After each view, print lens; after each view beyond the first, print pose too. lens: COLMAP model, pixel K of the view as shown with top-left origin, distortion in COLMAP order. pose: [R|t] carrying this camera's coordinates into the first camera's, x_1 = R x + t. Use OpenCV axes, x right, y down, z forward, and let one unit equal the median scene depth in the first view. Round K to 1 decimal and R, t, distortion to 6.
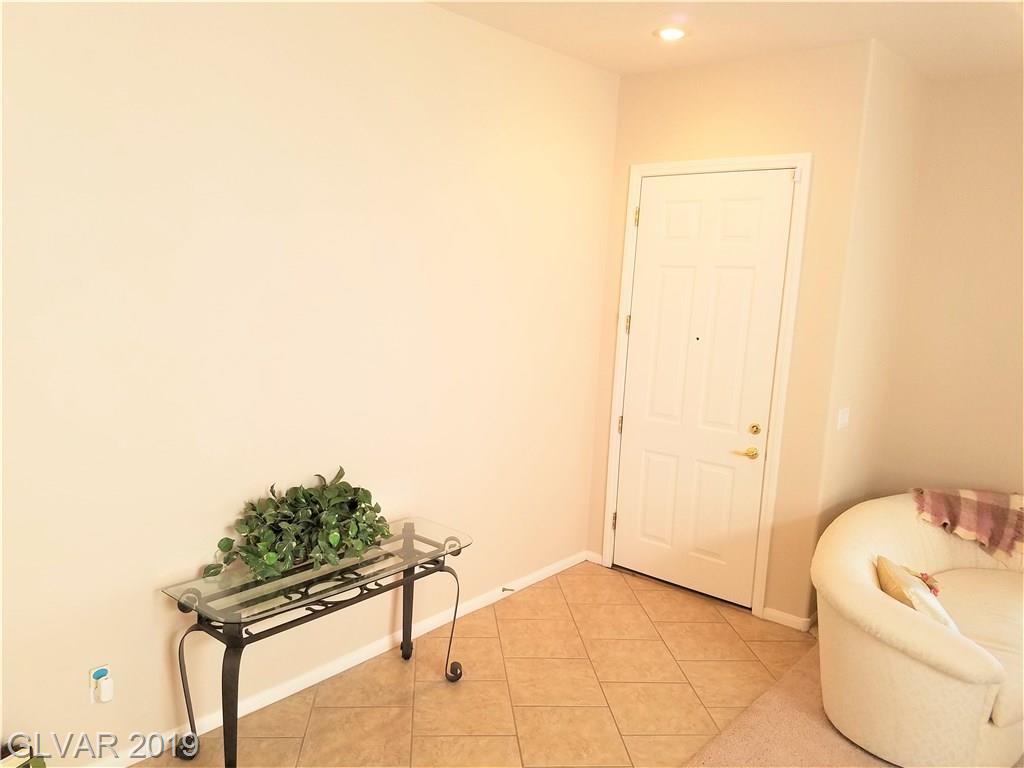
lens RADIAL K [[782.2, 0, 493.8], [0, 782.2, 397.8], [0, 0, 1]] dist [0.265687, -0.362878]
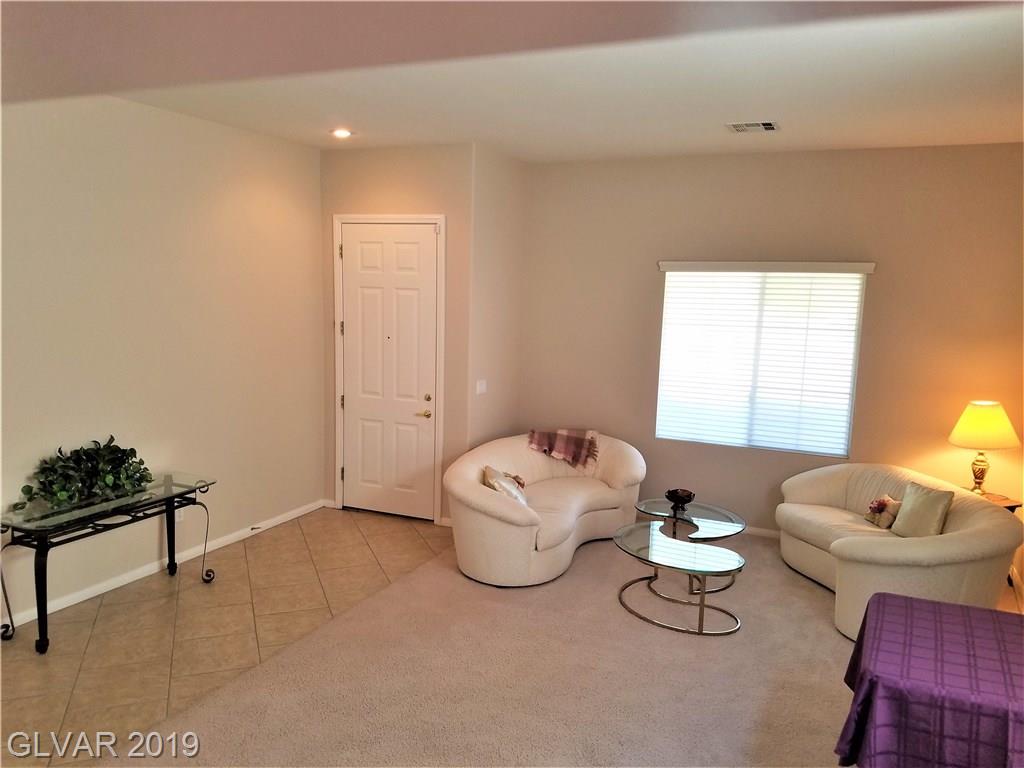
lens RADIAL K [[782.2, 0, 493.8], [0, 782.2, 397.8], [0, 0, 1]] dist [0.265687, -0.362878]
pose [[0.964381, -0.056301, 0.258457, 0.091073], [0.057519, 0.998340, 0.002854, 0.055607], [-0.258189, 0.012114, 0.966019, -0.566064]]
